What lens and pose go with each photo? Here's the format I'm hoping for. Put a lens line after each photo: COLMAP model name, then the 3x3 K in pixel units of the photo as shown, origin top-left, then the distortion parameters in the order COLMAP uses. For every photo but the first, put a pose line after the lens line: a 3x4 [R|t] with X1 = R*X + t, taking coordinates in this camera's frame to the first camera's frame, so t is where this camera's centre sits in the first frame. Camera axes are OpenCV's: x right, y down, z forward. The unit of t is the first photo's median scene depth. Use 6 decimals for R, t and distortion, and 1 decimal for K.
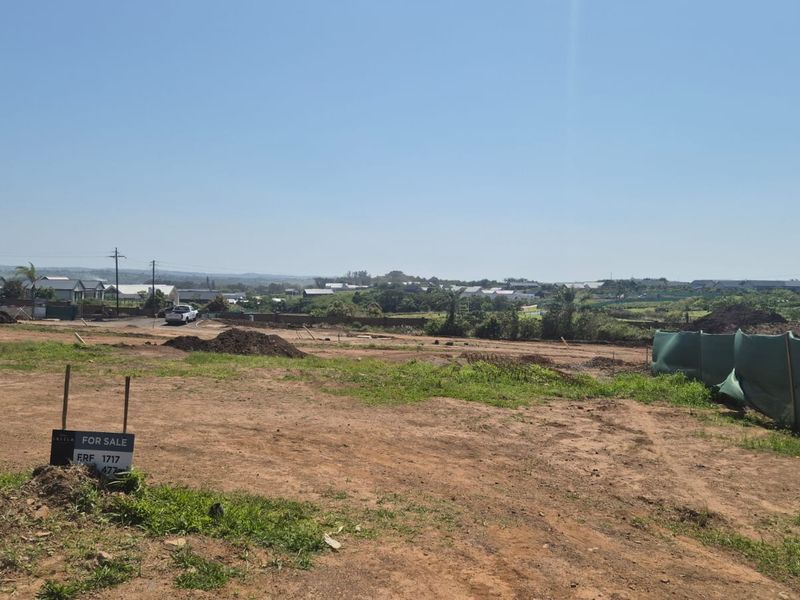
lens RADIAL K [[672.5, 0, 399.5], [0, 672.5, 280.2], [0, 0, 1]] dist [0.081454, -0.071404]
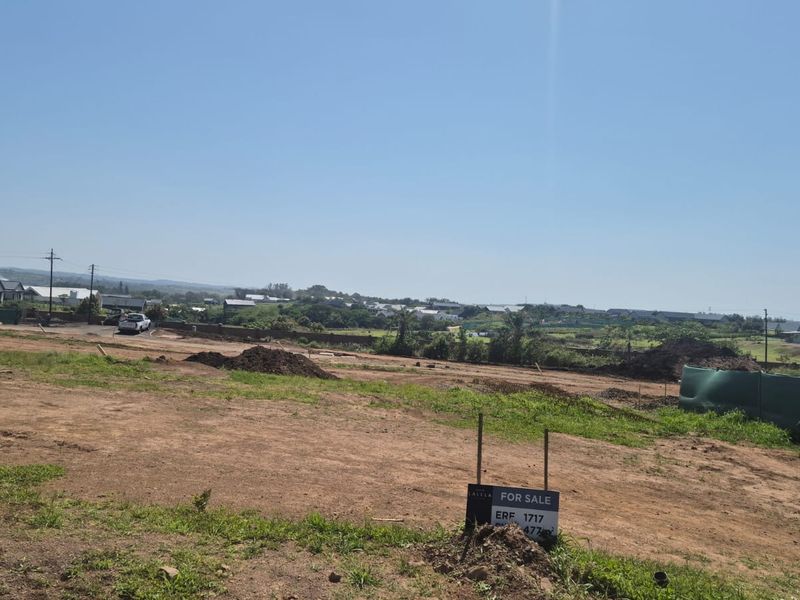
lens RADIAL K [[672.7, 0, 383.6], [0, 672.7, 281.0], [0, 0, 1]] dist [0.083758, -0.079509]
pose [[0.994424, 0.049729, 0.092997, -0.038487], [-0.047642, 0.998563, -0.024526, -0.001395], [-0.094083, 0.019958, 0.995364, 0.005101]]
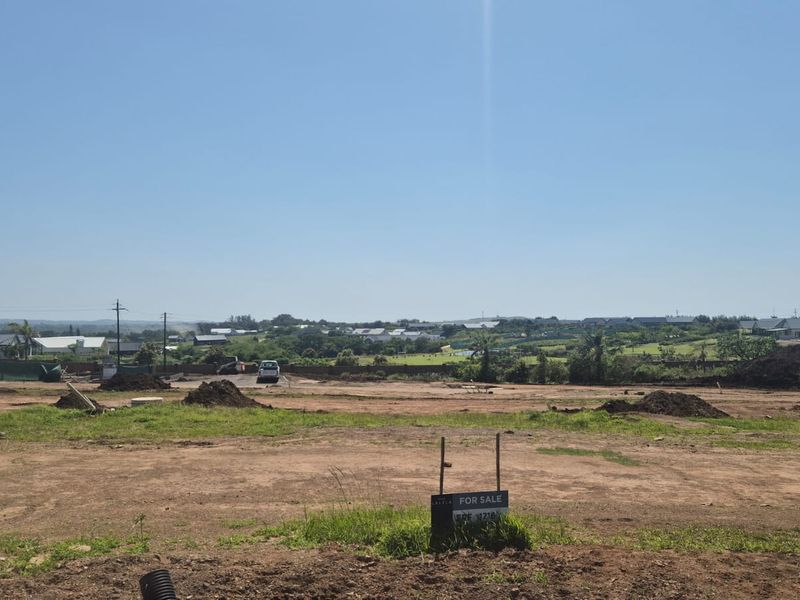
lens RADIAL K [[675.2, 0, 402.5], [0, 675.2, 291.6], [0, 0, 1]] dist [0.078424, -0.069383]
pose [[0.983579, -0.013159, 0.179997, -0.187431], [0.021242, 0.998847, -0.043053, -0.008962], [-0.179223, 0.046169, 0.982725, 0.018516]]
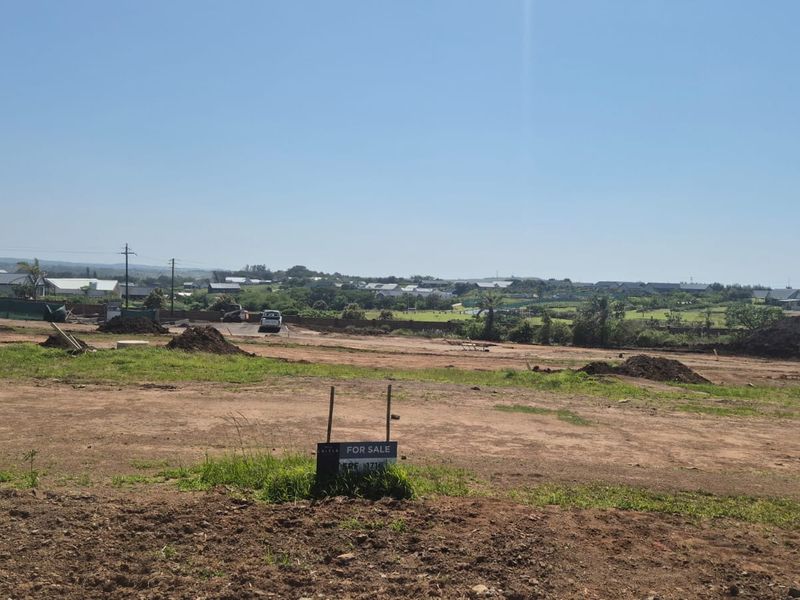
lens RADIAL K [[674.2, 0, 409.1], [0, 674.2, 286.8], [0, 0, 1]] dist [0.082275, -0.079096]
pose [[0.985608, 0.015919, 0.168293, -0.177765], [-0.018660, 0.999718, 0.014716, -0.008517], [-0.168011, -0.017644, 0.985627, 0.017457]]
